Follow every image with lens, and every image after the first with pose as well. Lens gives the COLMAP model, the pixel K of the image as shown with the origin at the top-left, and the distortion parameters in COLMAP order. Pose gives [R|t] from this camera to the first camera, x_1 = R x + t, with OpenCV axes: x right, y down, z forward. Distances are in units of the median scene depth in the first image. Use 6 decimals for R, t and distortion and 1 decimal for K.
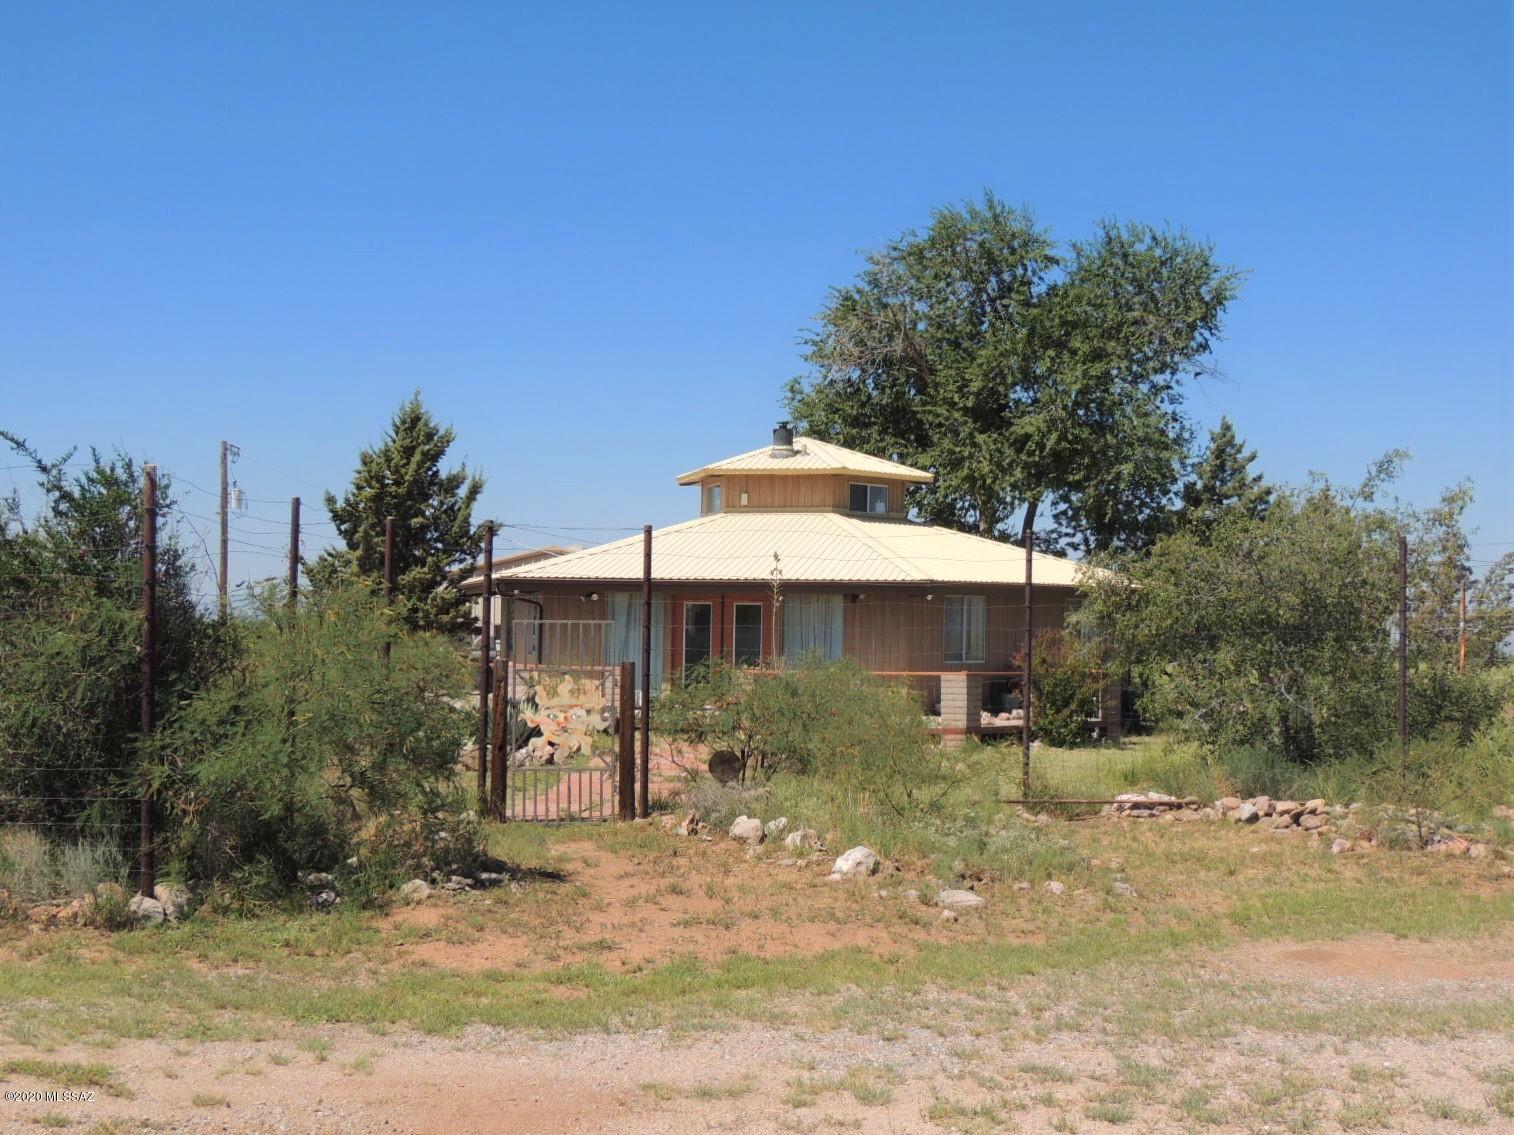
lens RADIAL K [[1740.3, 0, 756.9], [0, 1740.3, 560.0], [0, 0, 1]] dist [-0.123222, 0.000000]
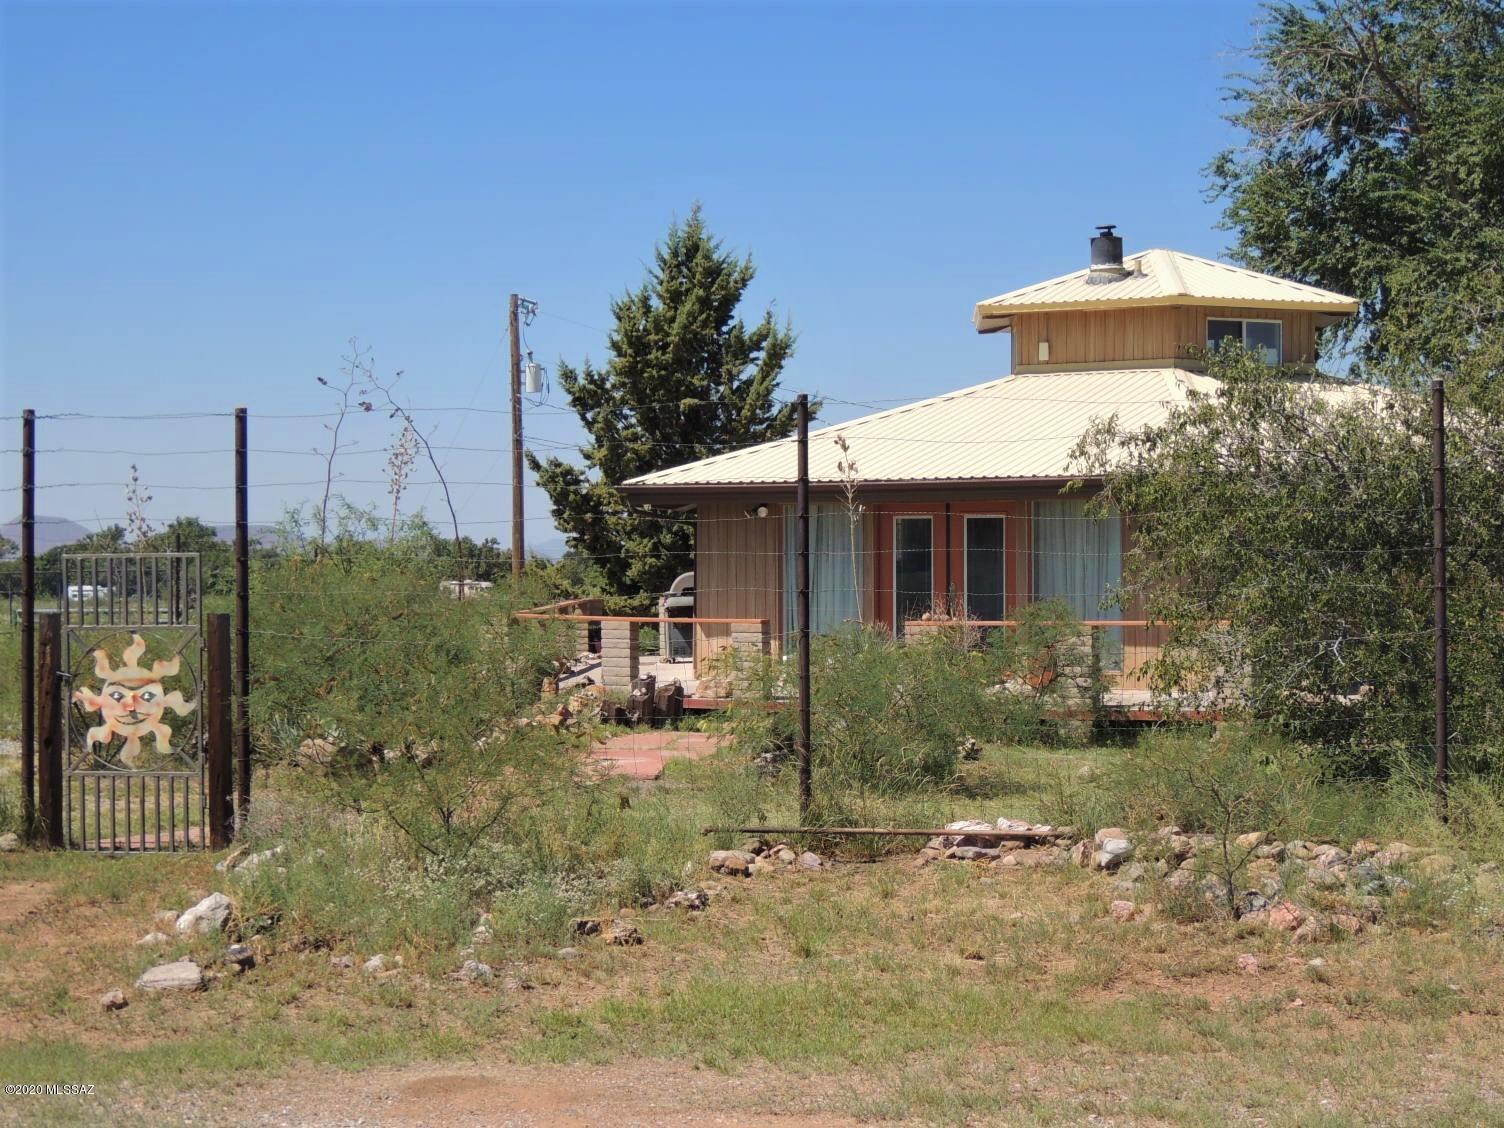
lens RADIAL K [[2664.5, 0, 752.0], [0, 2664.5, 567.6], [0, 0, 1]] dist [-0.143944, 0.000000]
pose [[0.956074, -0.019434, -0.292480, 0.135937], [0.032098, 0.998741, 0.038560, 0.002557], [0.291363, -0.046254, 0.955494, 0.027772]]
